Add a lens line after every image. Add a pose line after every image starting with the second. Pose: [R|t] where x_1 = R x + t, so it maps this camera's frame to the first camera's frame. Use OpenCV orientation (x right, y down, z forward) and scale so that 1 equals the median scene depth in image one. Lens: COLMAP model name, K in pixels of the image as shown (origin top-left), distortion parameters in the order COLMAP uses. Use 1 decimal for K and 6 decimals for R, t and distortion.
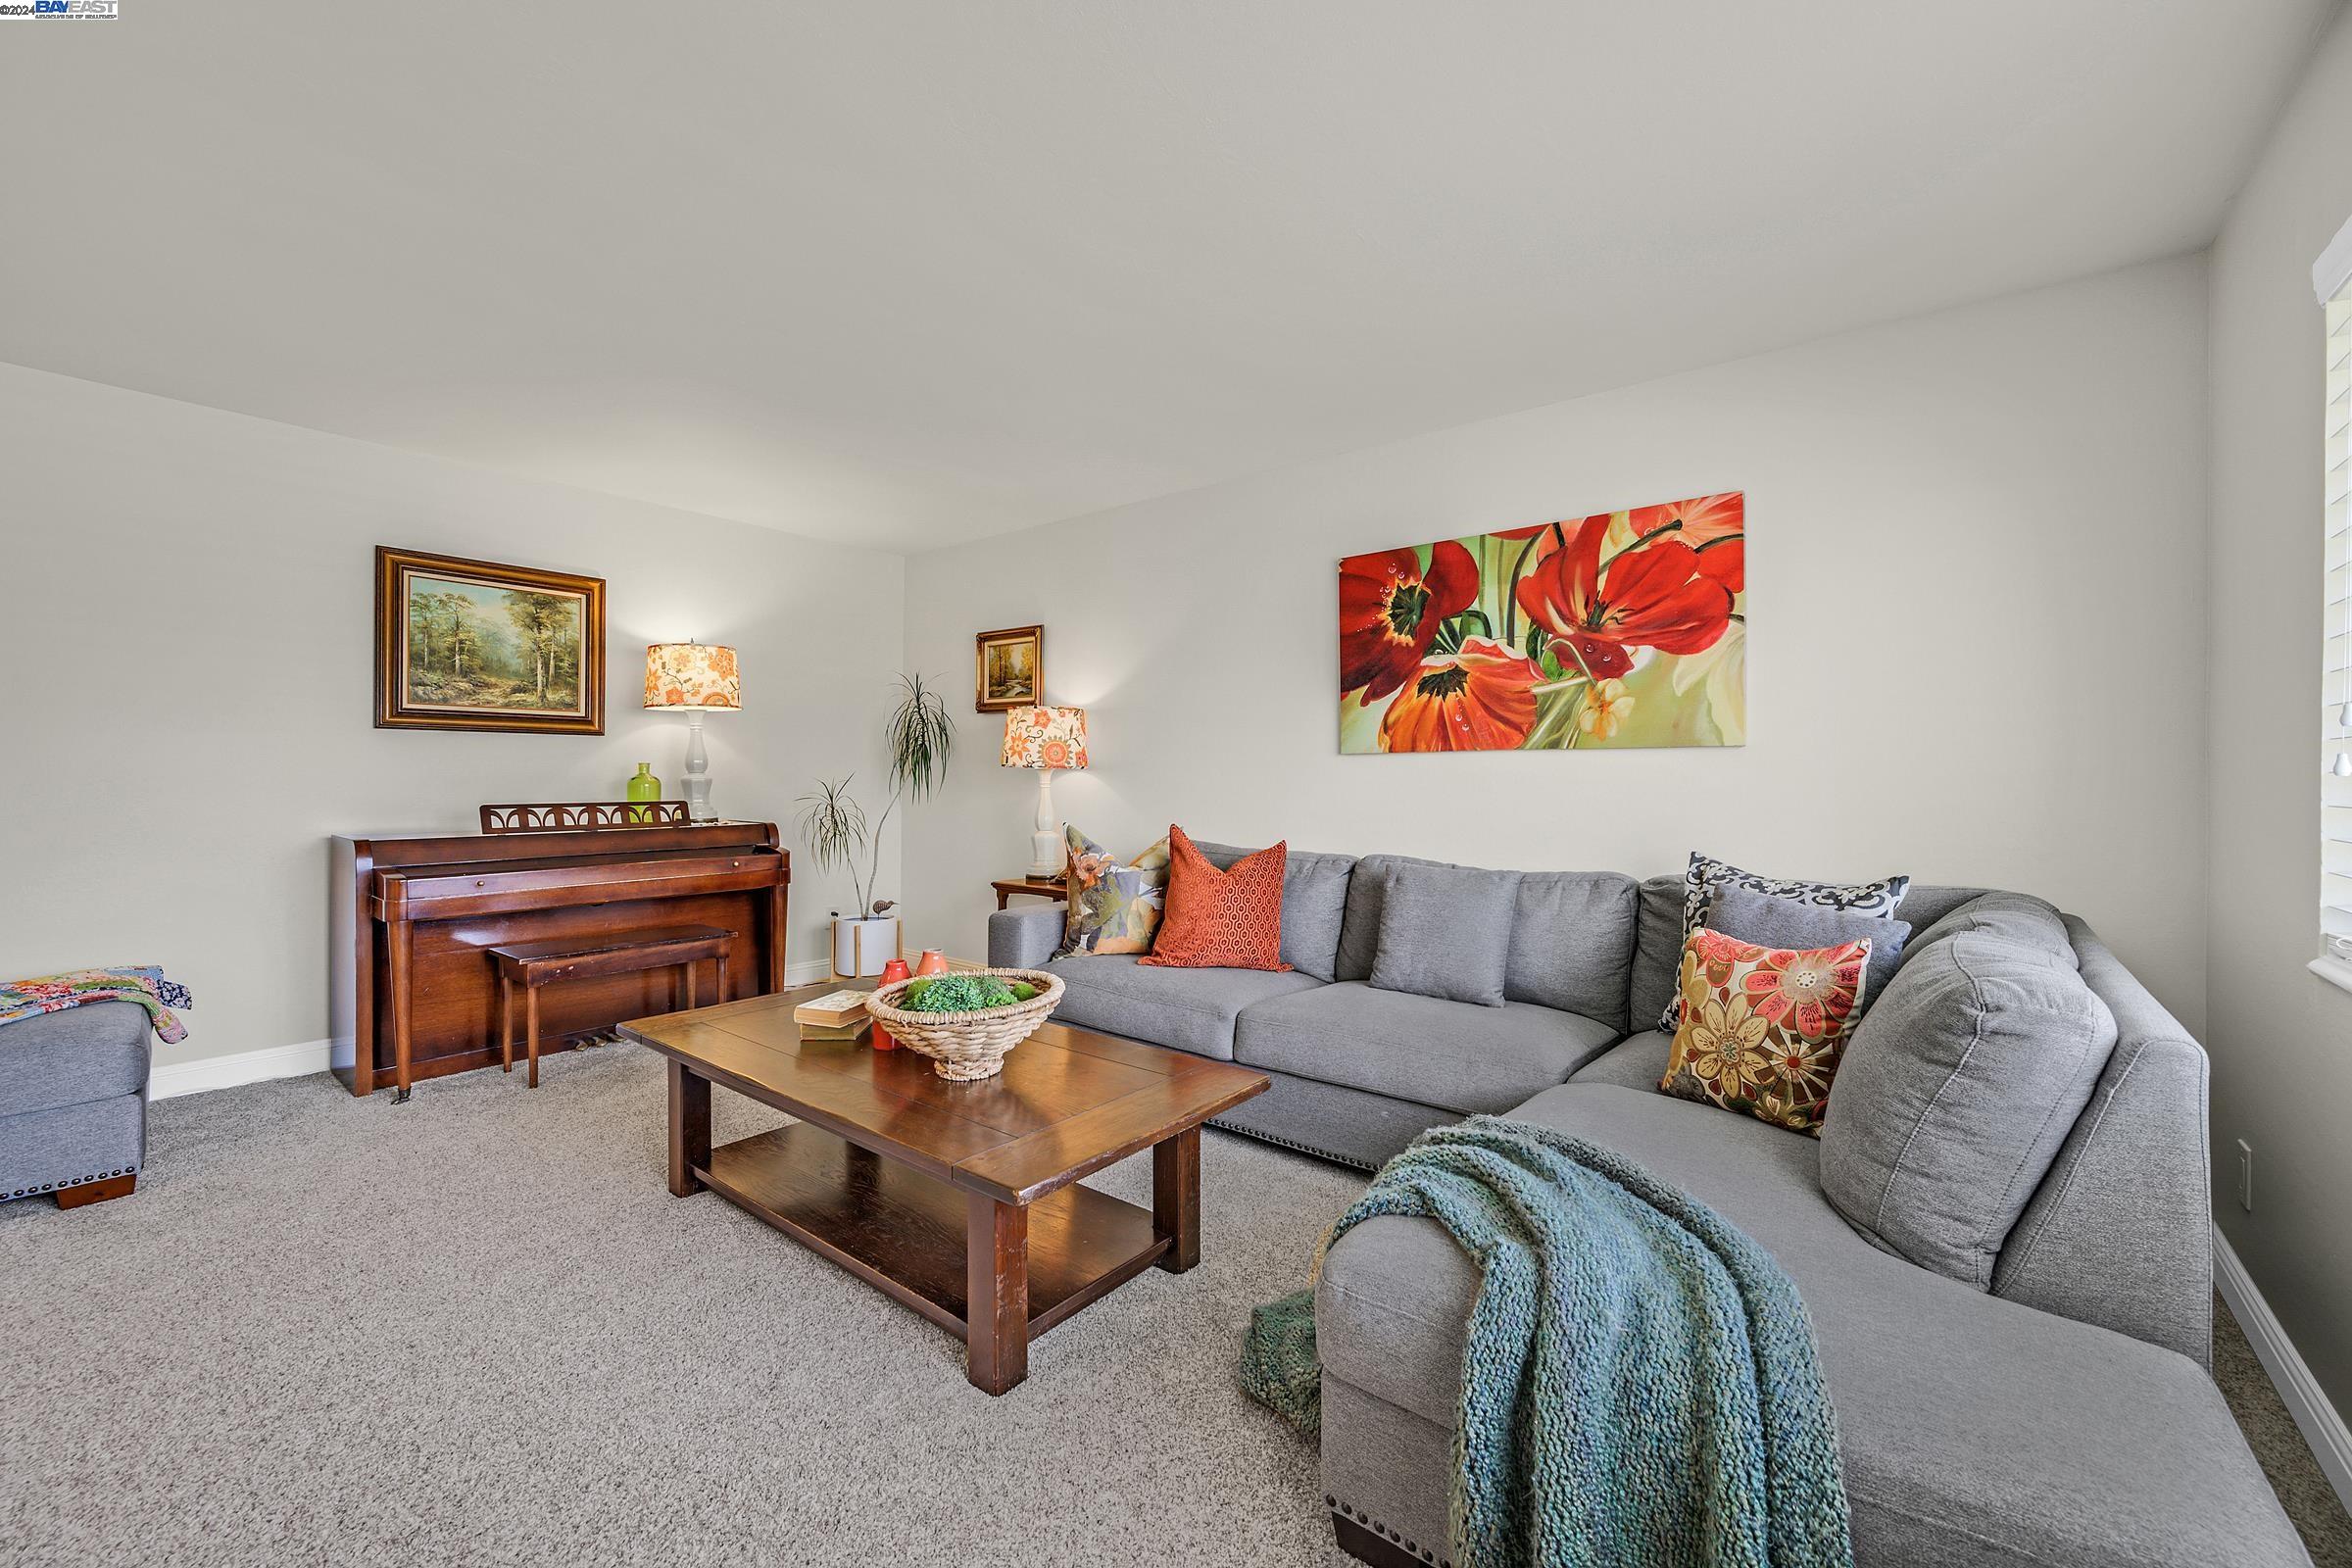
lens RADIAL K [[944.0, 0, 1168.2], [0, 944.0, 774.8], [0, 0, 1]] dist [0.000768, 0.000233]
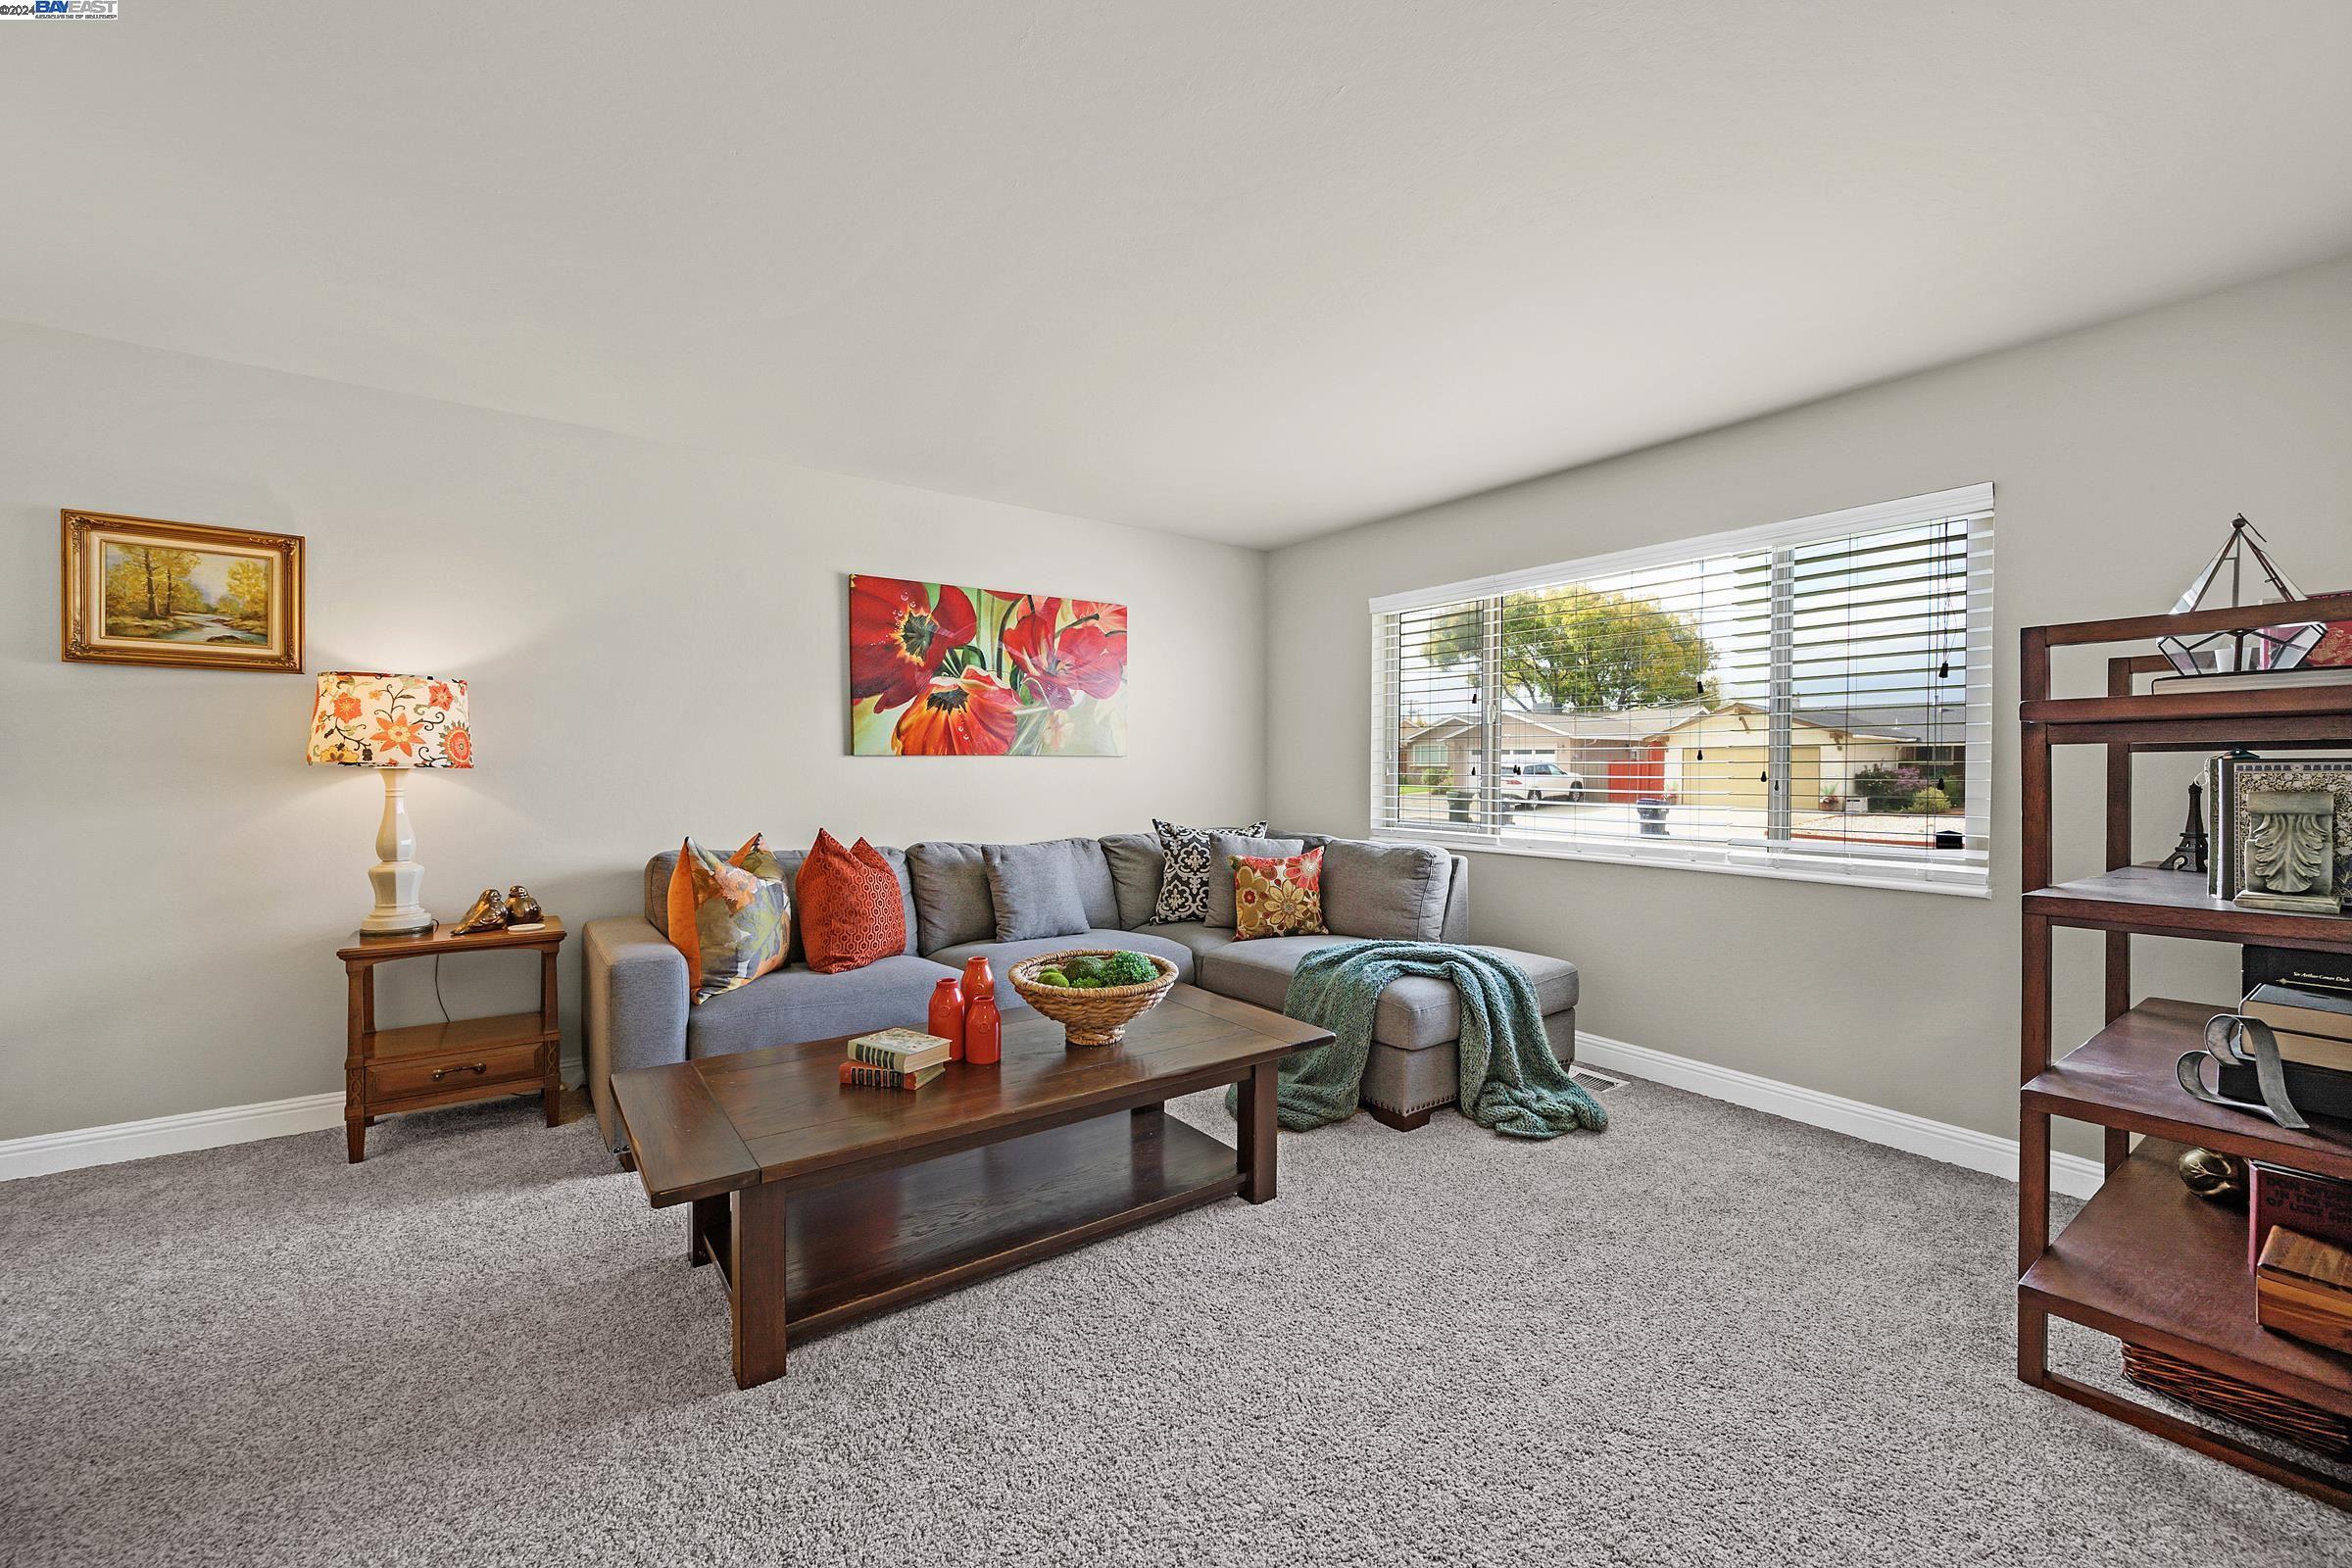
lens RADIAL K [[944.0, 0, 1167.9], [0, 944.0, 777.2], [0, 0, 1]] dist [0.000768, 0.000233]
pose [[0.262386, -0.008917, 0.964922, -0.832123], [0.001272, 0.999960, 0.008895, -0.007029], [-0.964962, -0.001107, 0.262387, 0.400589]]
